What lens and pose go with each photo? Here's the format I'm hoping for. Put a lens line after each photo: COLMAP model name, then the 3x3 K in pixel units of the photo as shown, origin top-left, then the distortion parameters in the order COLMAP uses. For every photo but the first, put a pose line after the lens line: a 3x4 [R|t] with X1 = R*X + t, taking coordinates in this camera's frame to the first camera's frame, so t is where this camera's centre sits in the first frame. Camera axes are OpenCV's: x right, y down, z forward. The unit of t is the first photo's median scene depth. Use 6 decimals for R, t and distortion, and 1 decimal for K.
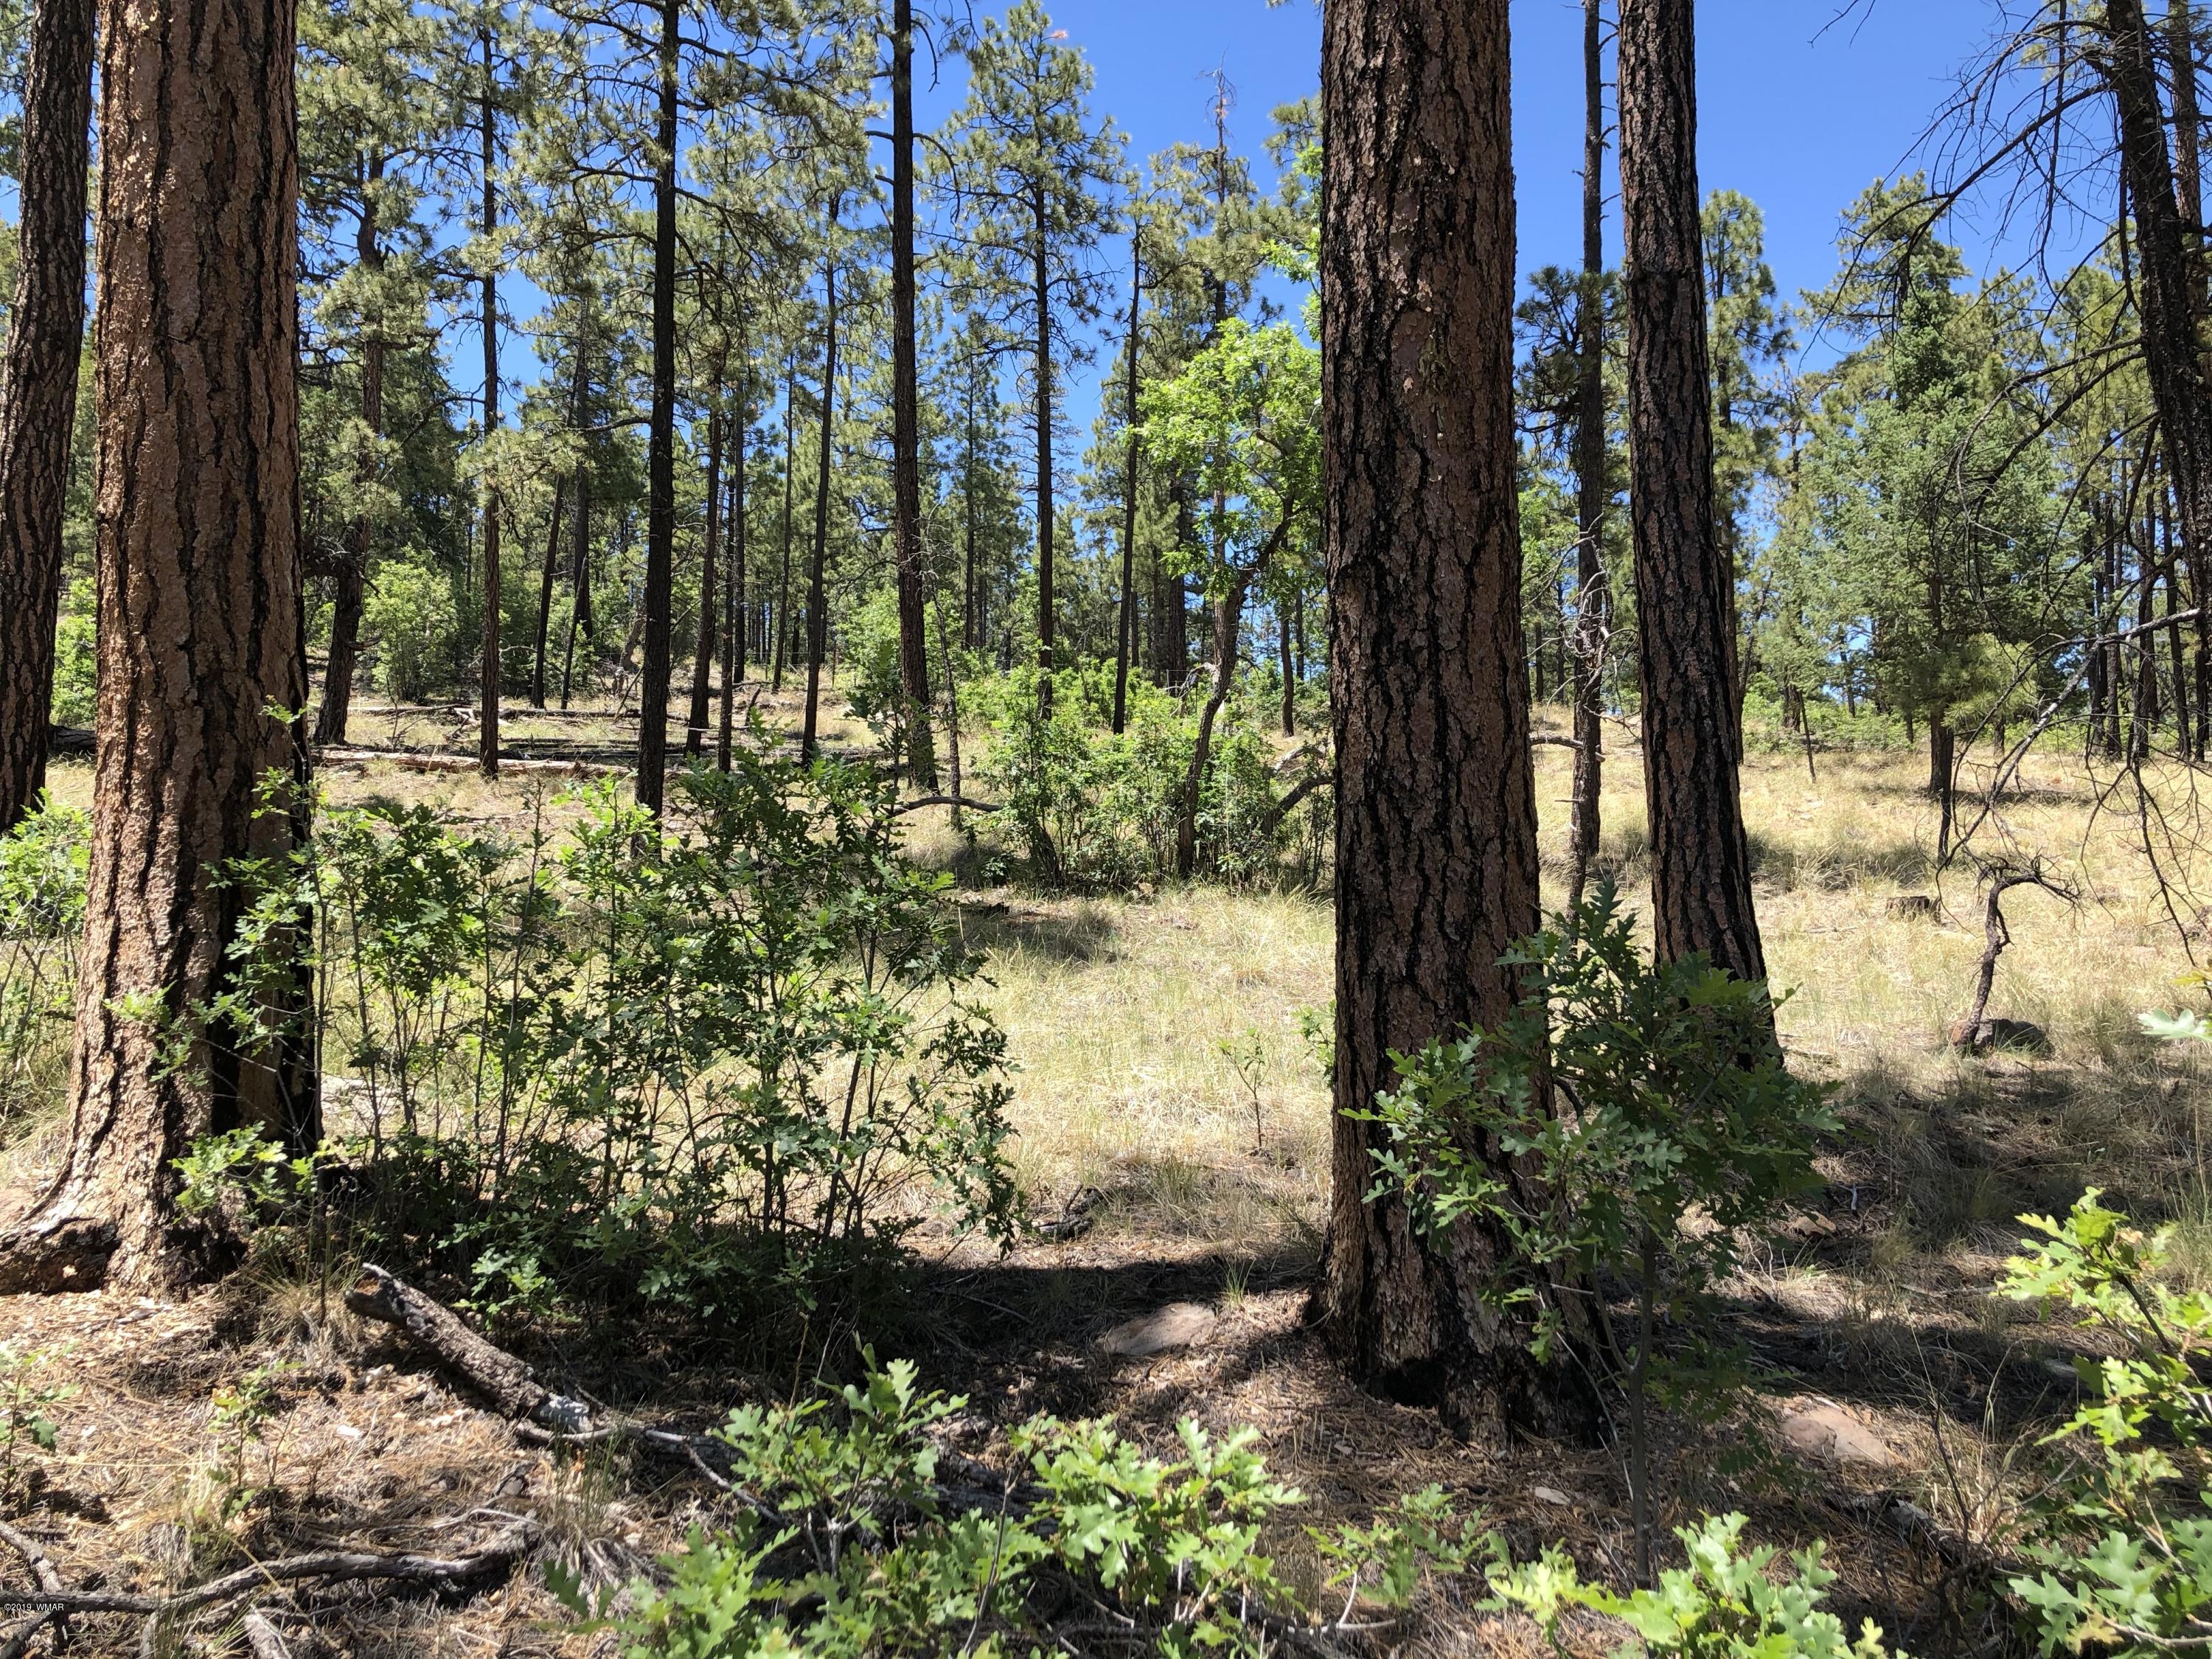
lens RADIAL K [[1773.3, 0, 1098.9], [0, 1773.3, 840.7], [0, 0, 1]] dist [0.014667, -0.044277]
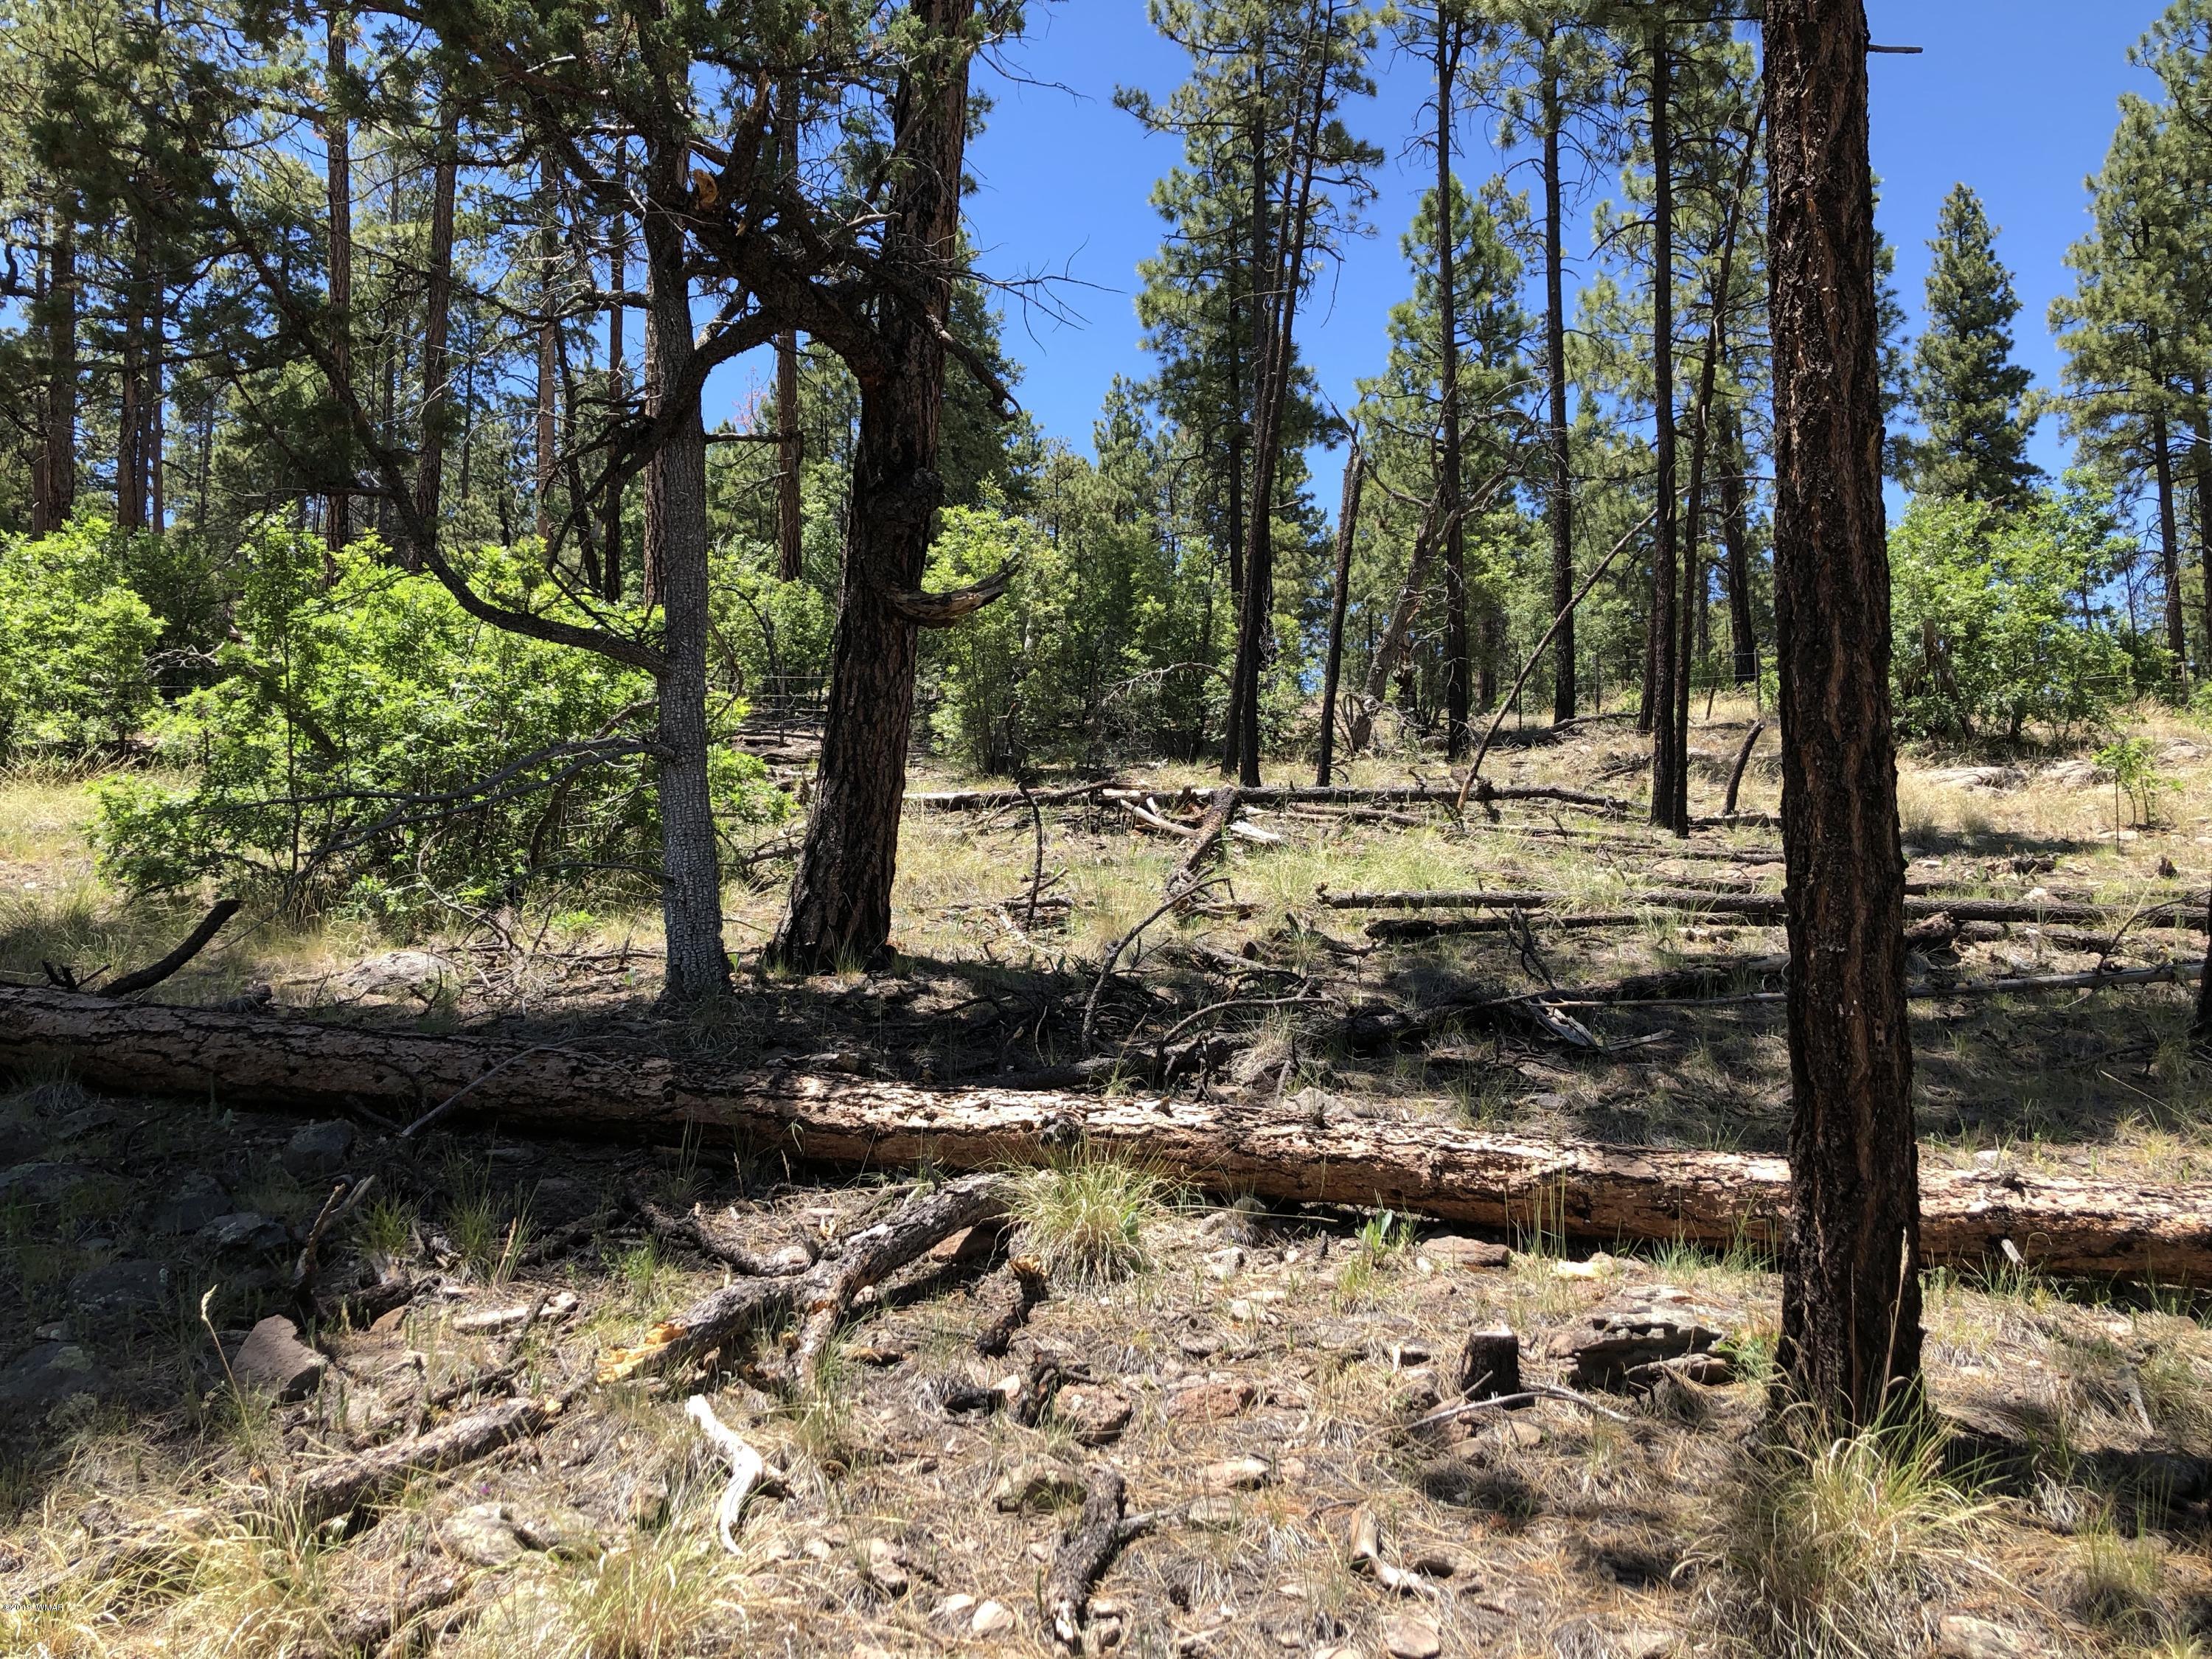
lens RADIAL K [[1773.3, 0, 1098.9], [0, 1773.3, 840.7], [0, 0, 1]] dist [0.014667, -0.044277]
pose [[0.961775, -0.020157, -0.273099, -0.224271], [0.013518, 0.999566, -0.026170, -0.046544], [0.273508, 0.021478, 0.961630, 0.523927]]
